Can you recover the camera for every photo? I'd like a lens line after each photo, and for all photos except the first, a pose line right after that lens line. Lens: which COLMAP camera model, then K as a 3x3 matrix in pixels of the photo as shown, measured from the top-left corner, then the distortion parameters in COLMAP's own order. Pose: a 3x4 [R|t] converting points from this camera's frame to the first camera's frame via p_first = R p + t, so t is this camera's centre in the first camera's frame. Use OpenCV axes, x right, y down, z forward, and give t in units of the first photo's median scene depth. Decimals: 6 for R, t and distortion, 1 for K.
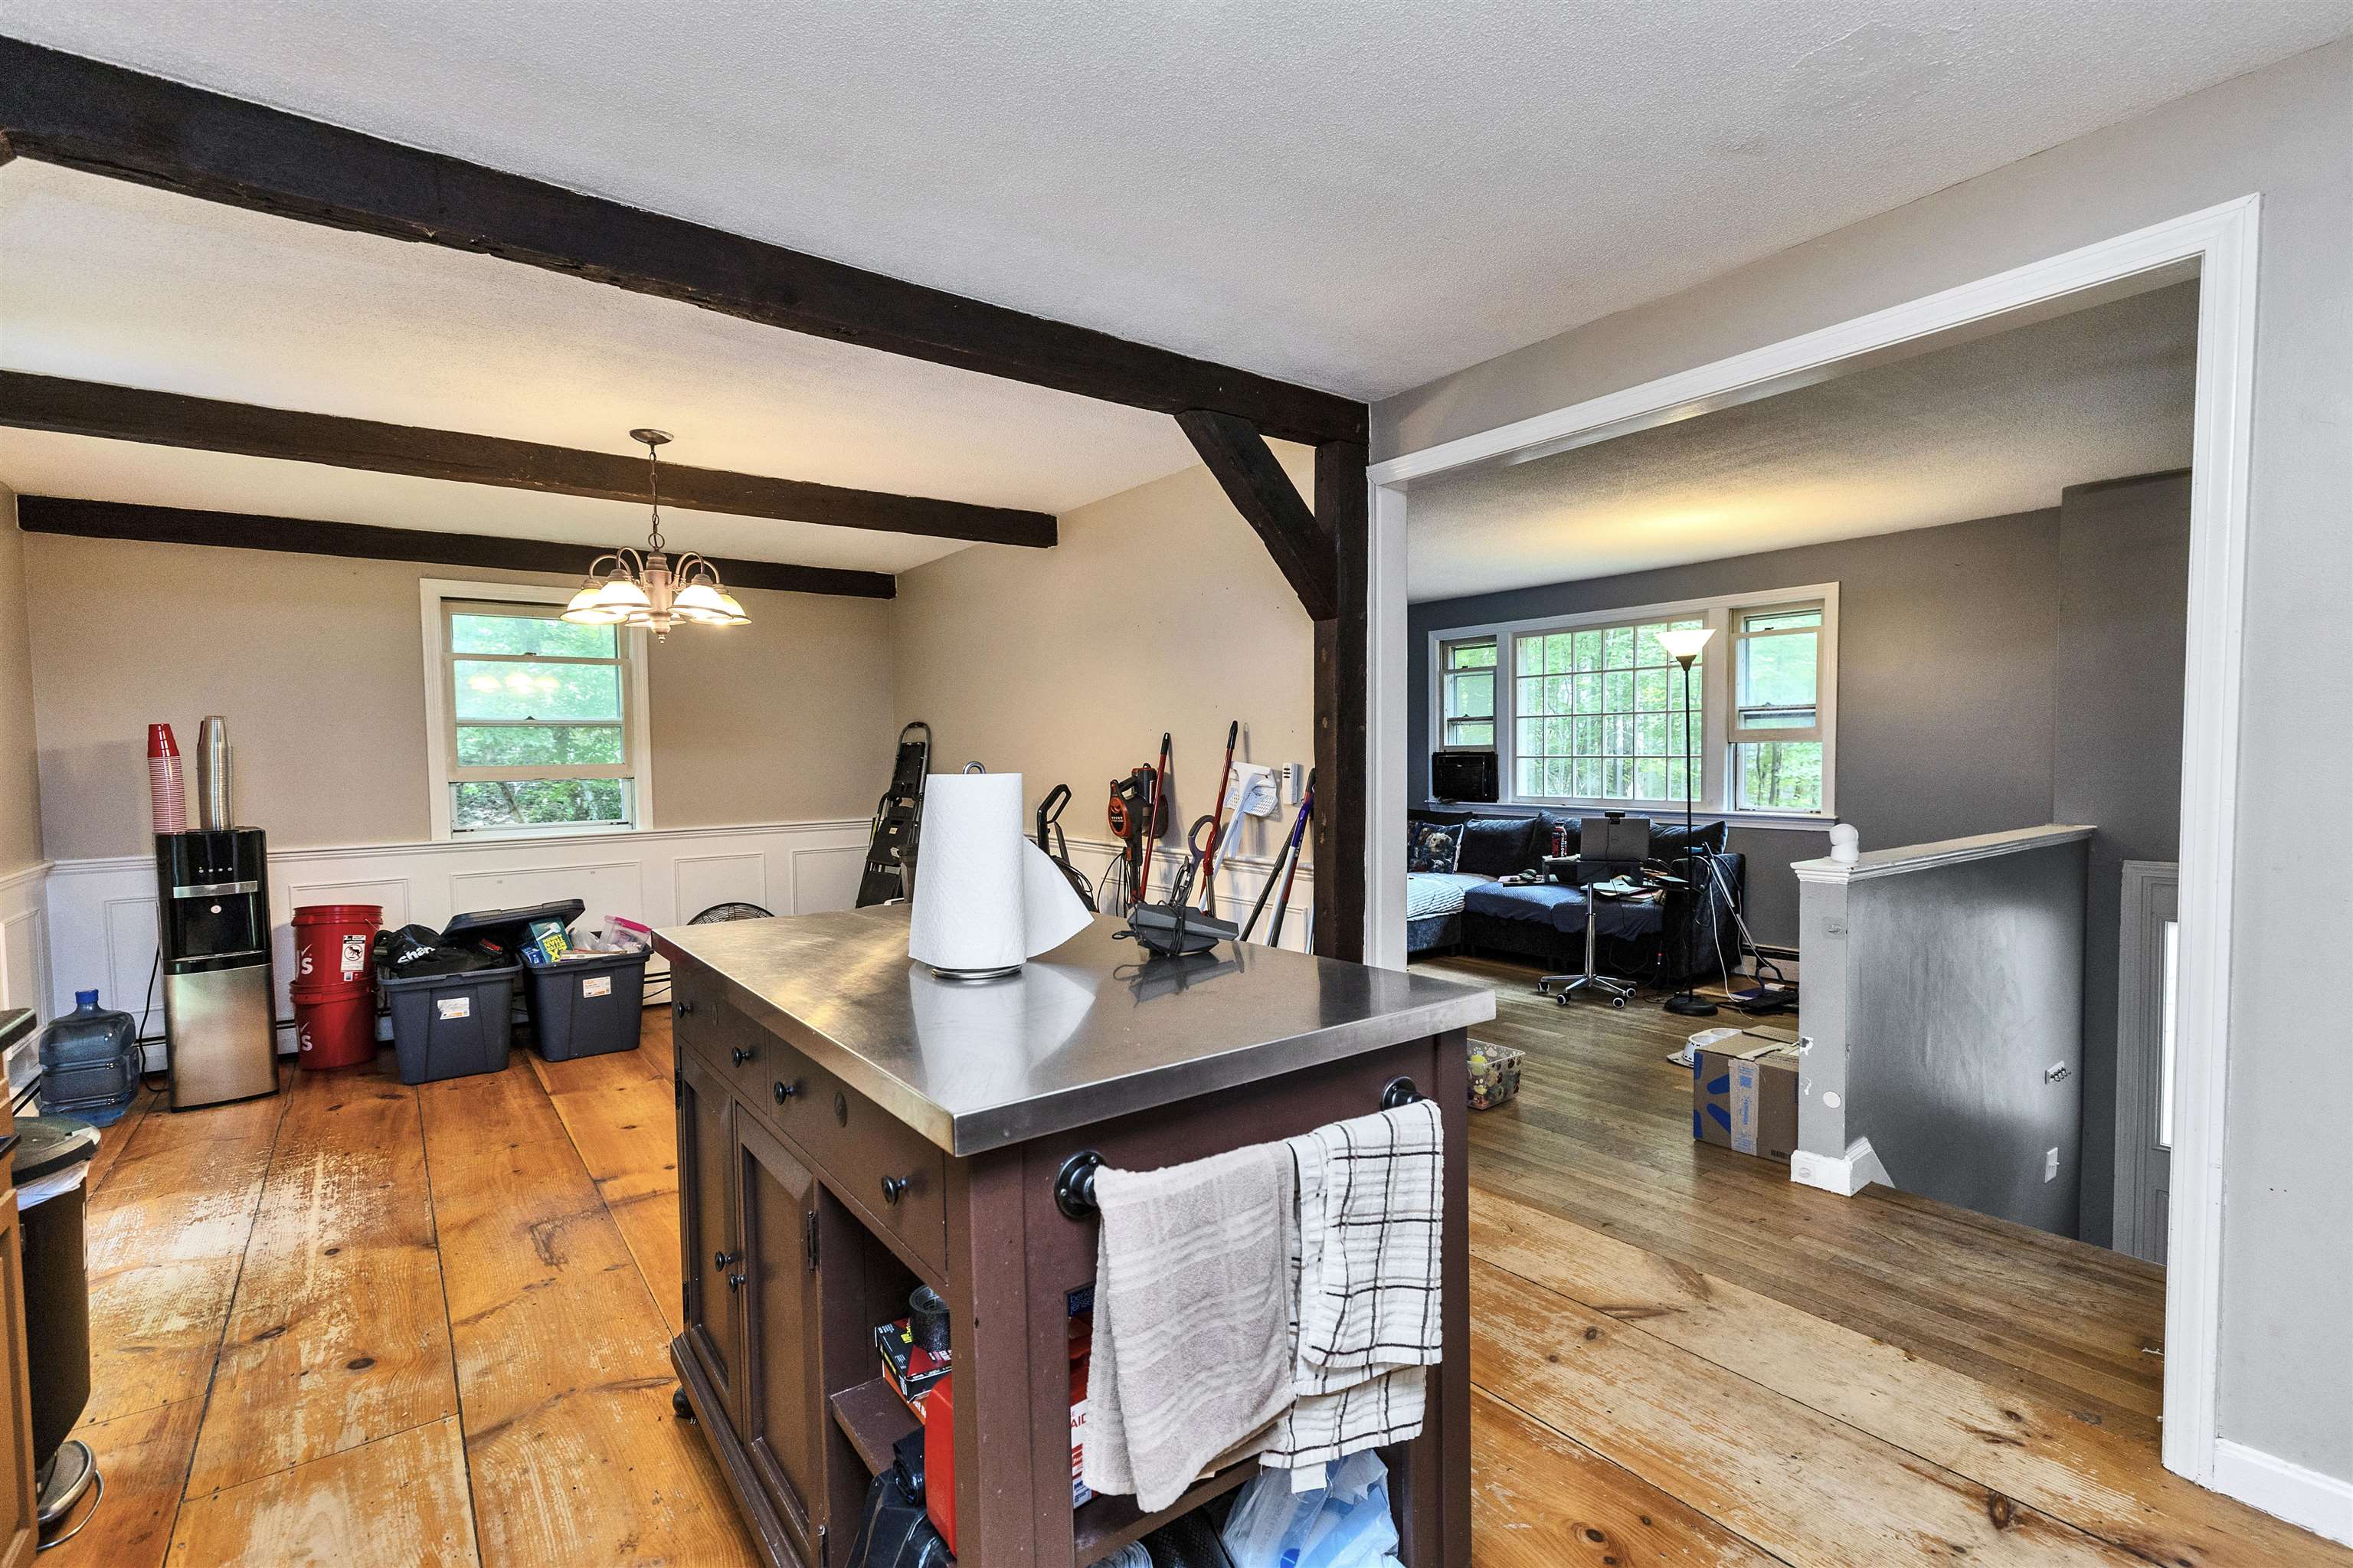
lens RADIAL K [[1042.7, 0, 1157.3], [0, 1042.7, 801.9], [0, 0, 1]] dist [0.000877, -0.000179]
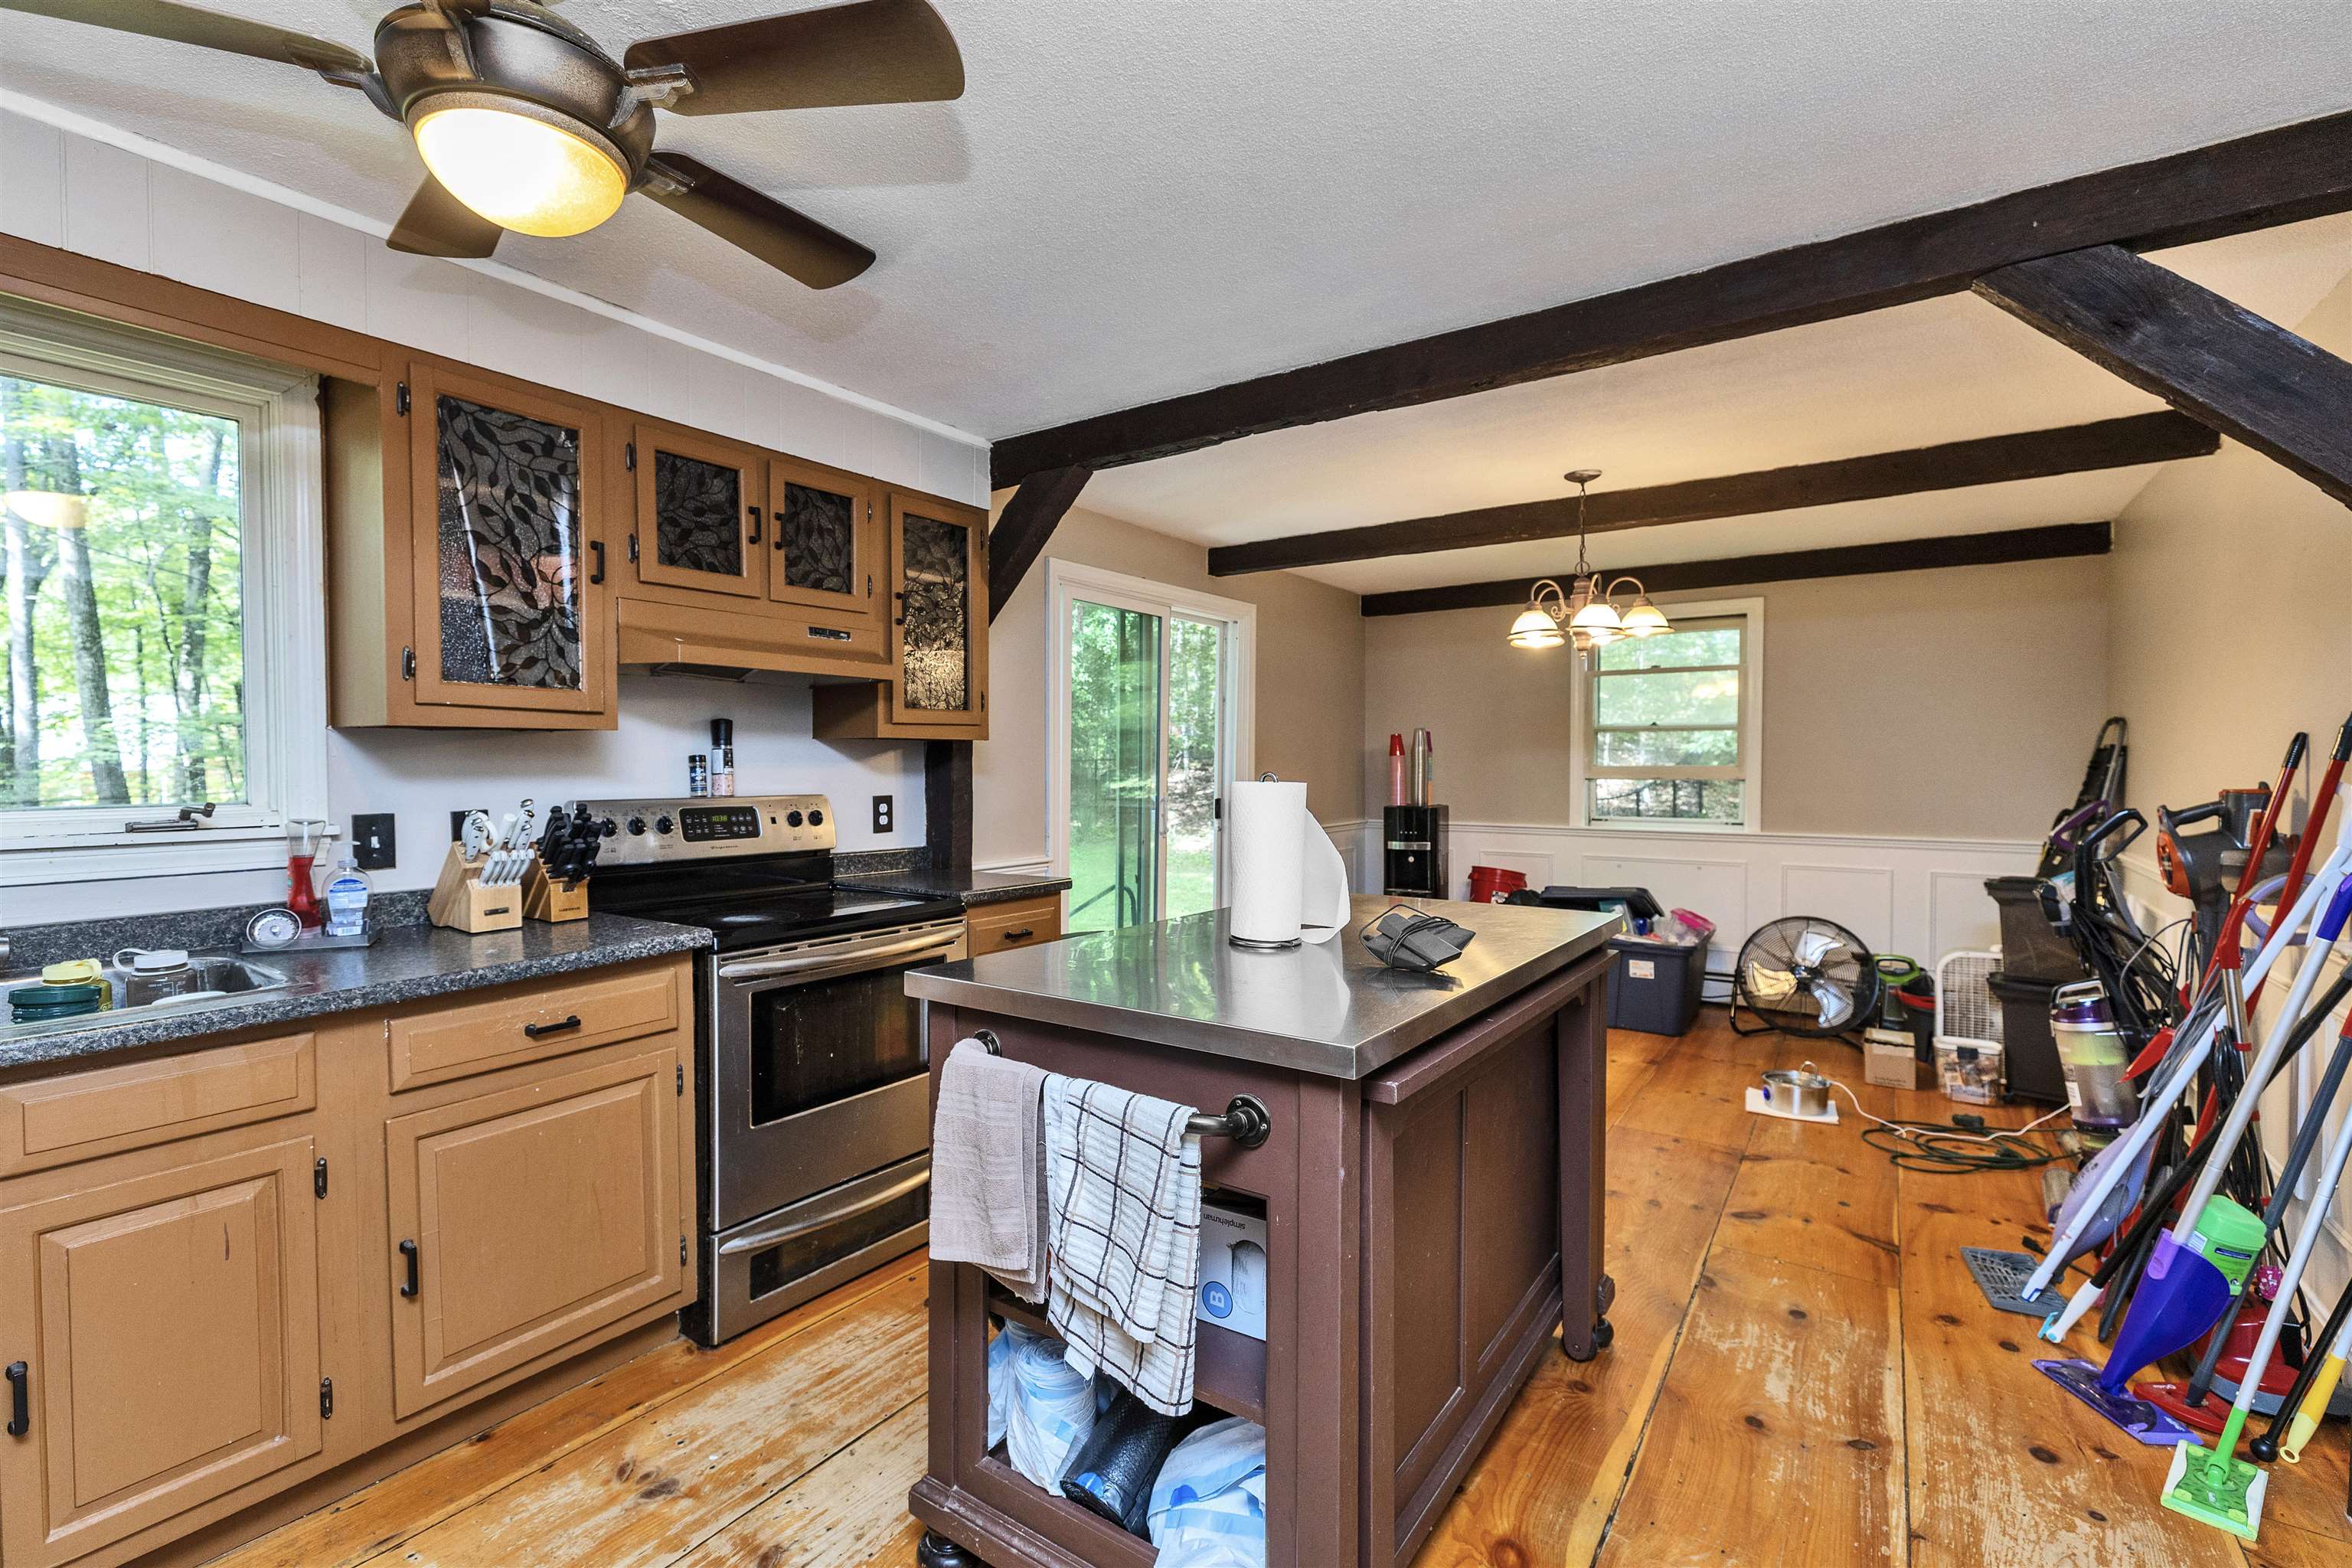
lens RADIAL K [[1040.4, 0, 1172.5], [0, 1040.4, 791.6], [0, 0, 1]] dist [0.001359, -0.000194]
pose [[0.328300, 0.042486, -0.943617, 0.349917], [-0.049085, 0.998406, 0.027875, -0.016268], [0.943297, 0.037166, 0.329862, 0.181591]]
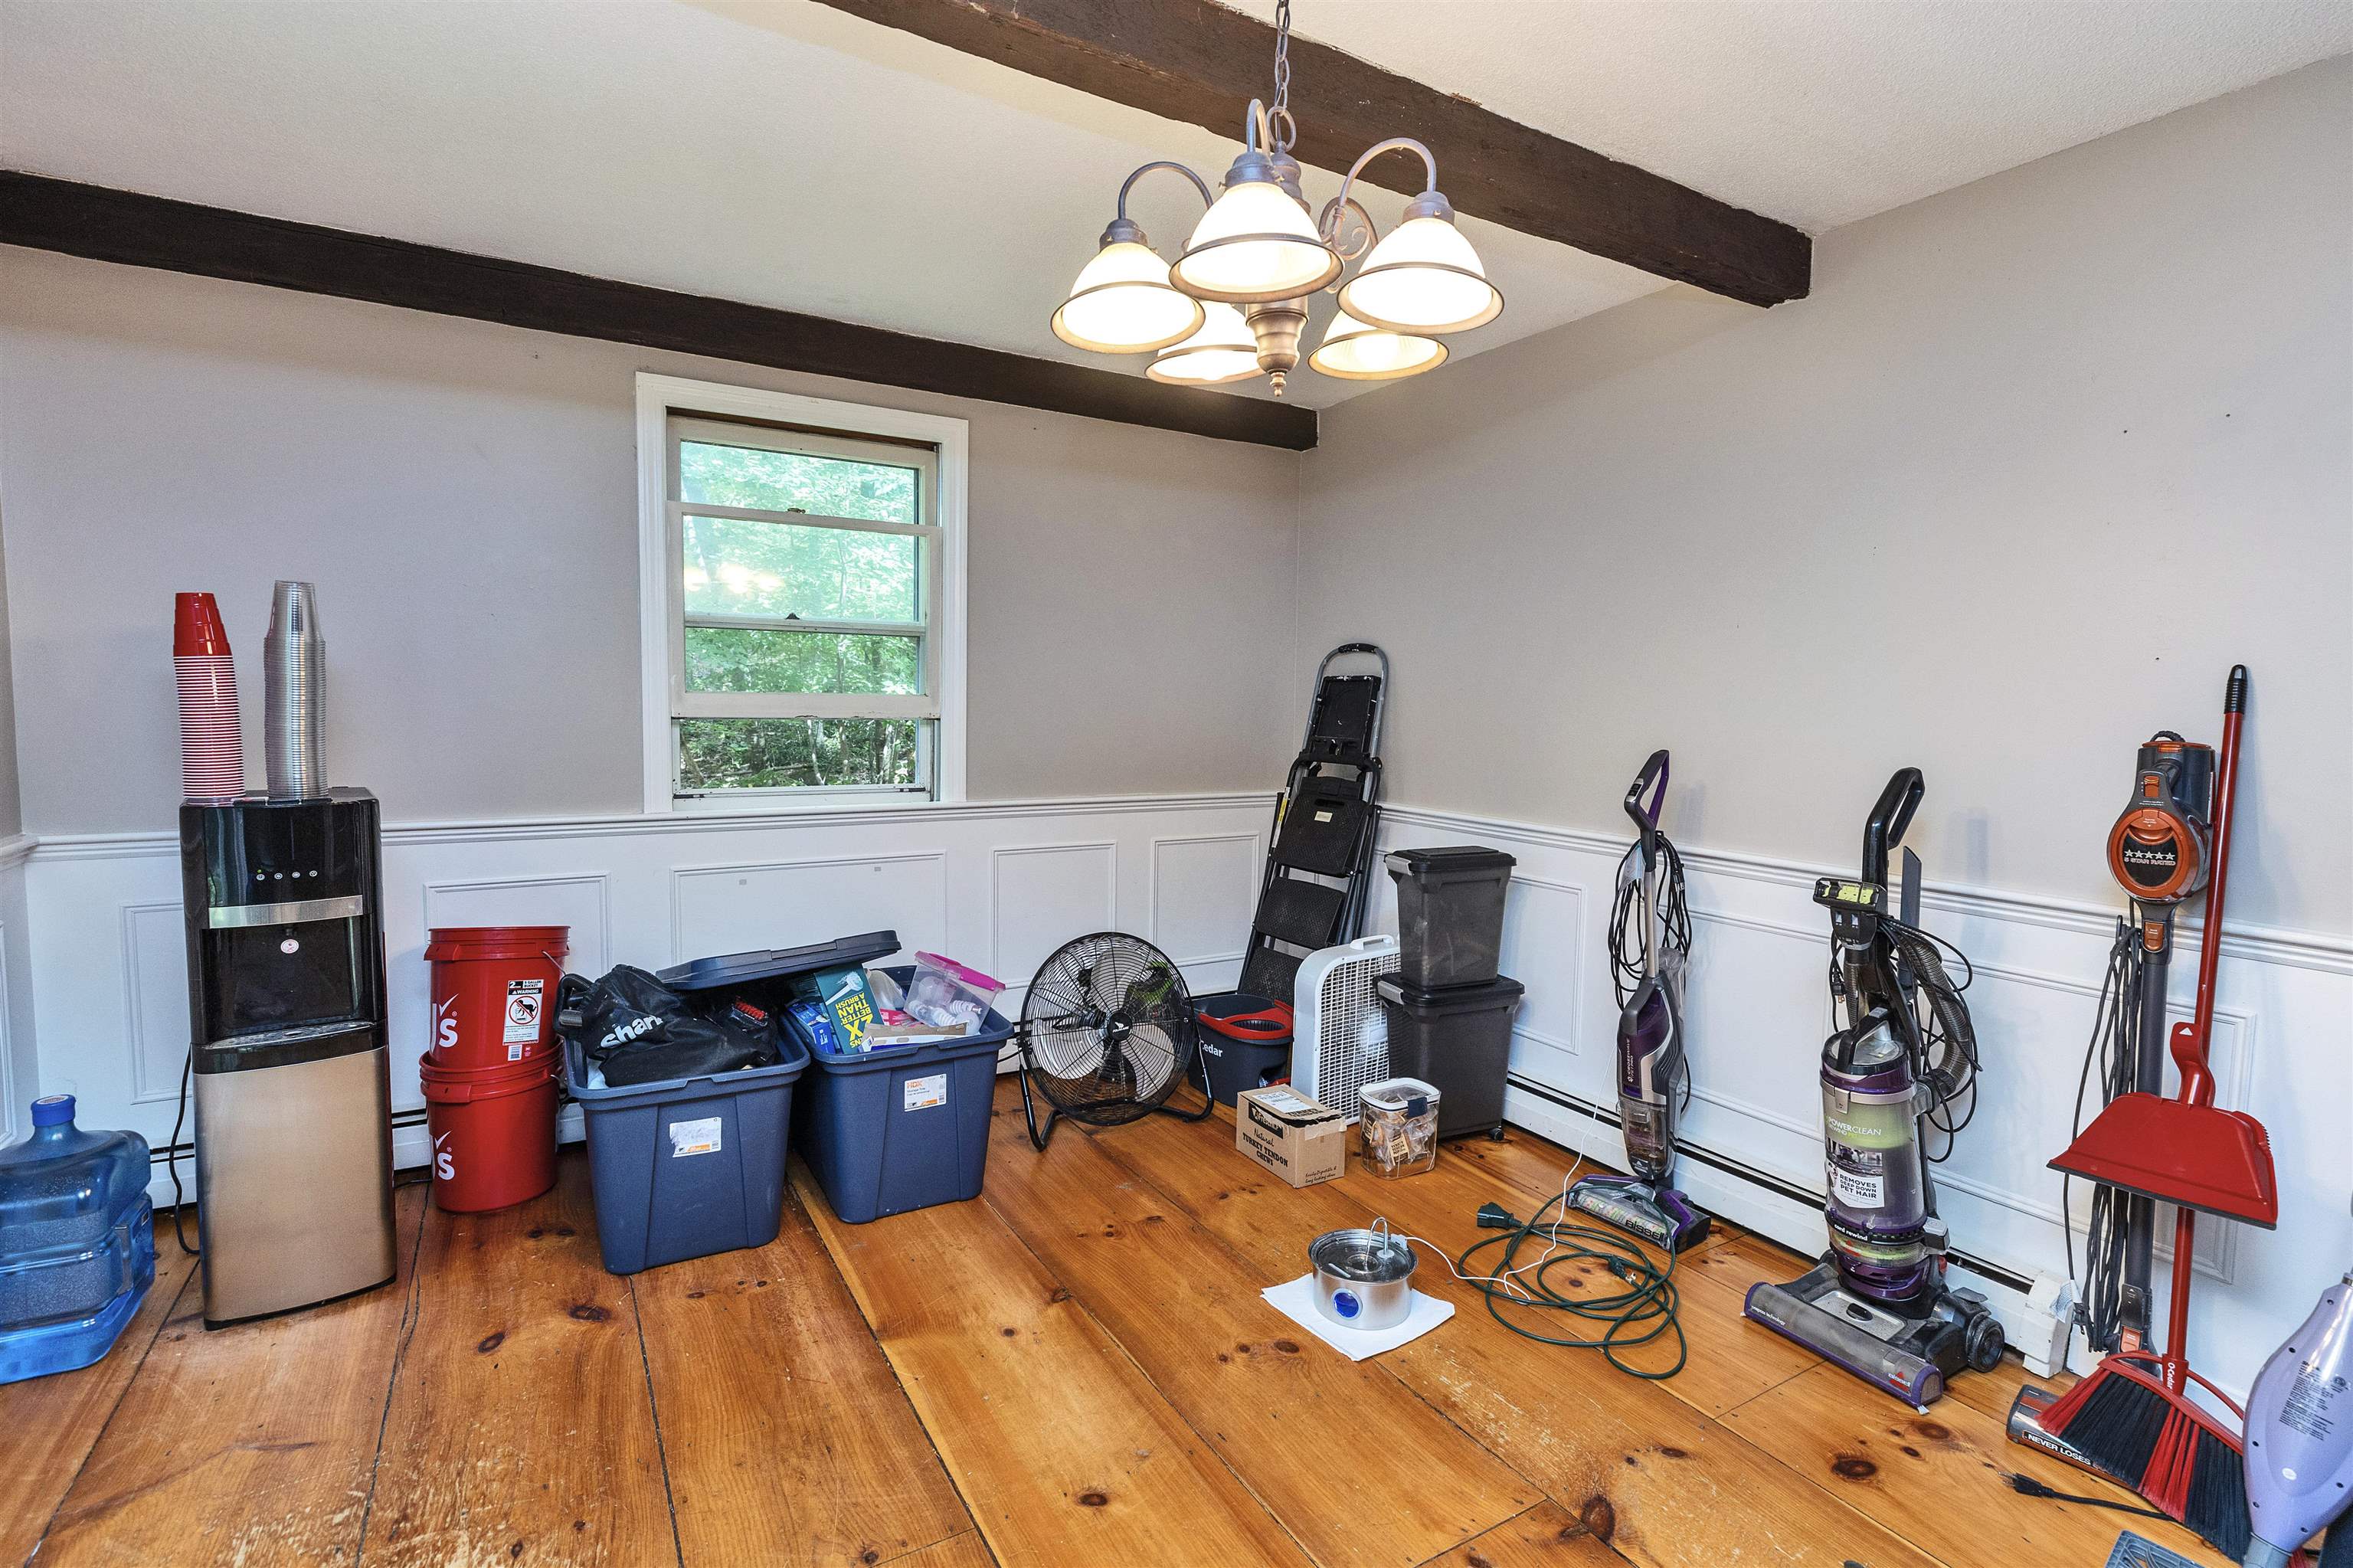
lens RADIAL K [[1097.2, 0, 1176.5], [0, 1097.2, 784.0], [0, 0, 1]] dist [0.001786, 0.000316]
pose [[0.993539, 0.040238, -0.106120, -0.374905], [-0.036915, 0.998770, 0.033097, -0.014017], [0.107321, -0.028966, 0.993802, 0.466634]]
